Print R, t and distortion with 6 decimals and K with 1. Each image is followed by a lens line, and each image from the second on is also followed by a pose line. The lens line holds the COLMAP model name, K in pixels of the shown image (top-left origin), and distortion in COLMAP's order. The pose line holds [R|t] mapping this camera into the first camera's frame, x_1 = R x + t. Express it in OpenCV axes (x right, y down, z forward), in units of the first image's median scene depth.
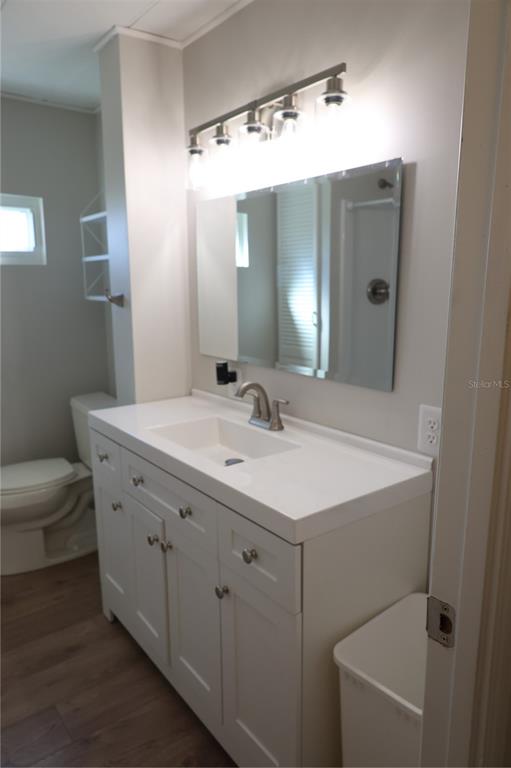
lens RADIAL K [[532.7, 0, 255.5], [0, 532.7, 384.0], [0, 0, 1]] dist [-0.002195, 0.001444]
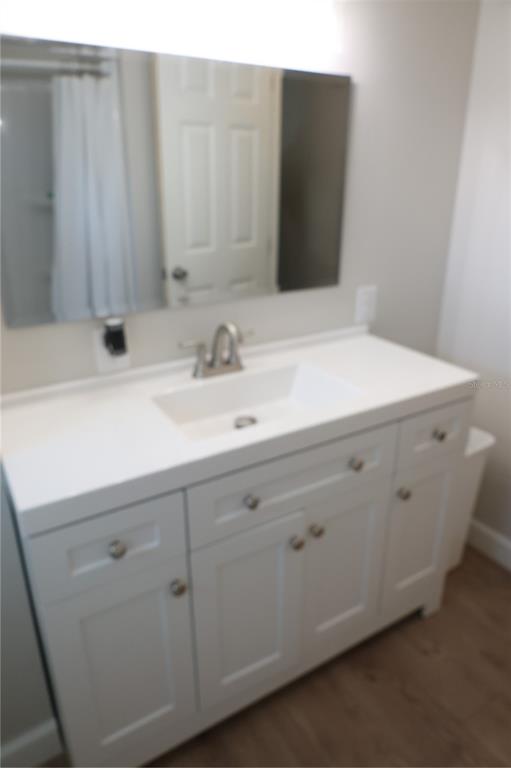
lens RADIAL K [[532.7, 0, 255.5], [0, 532.7, 384.0], [0, 0, 1]] dist [-0.002195, 0.001444]
pose [[0.104504, -0.369721, 0.923247, -0.772019], [0.187632, 0.918989, 0.346777, -0.187988], [-0.976664, 0.136991, 0.165410, 0.832819]]
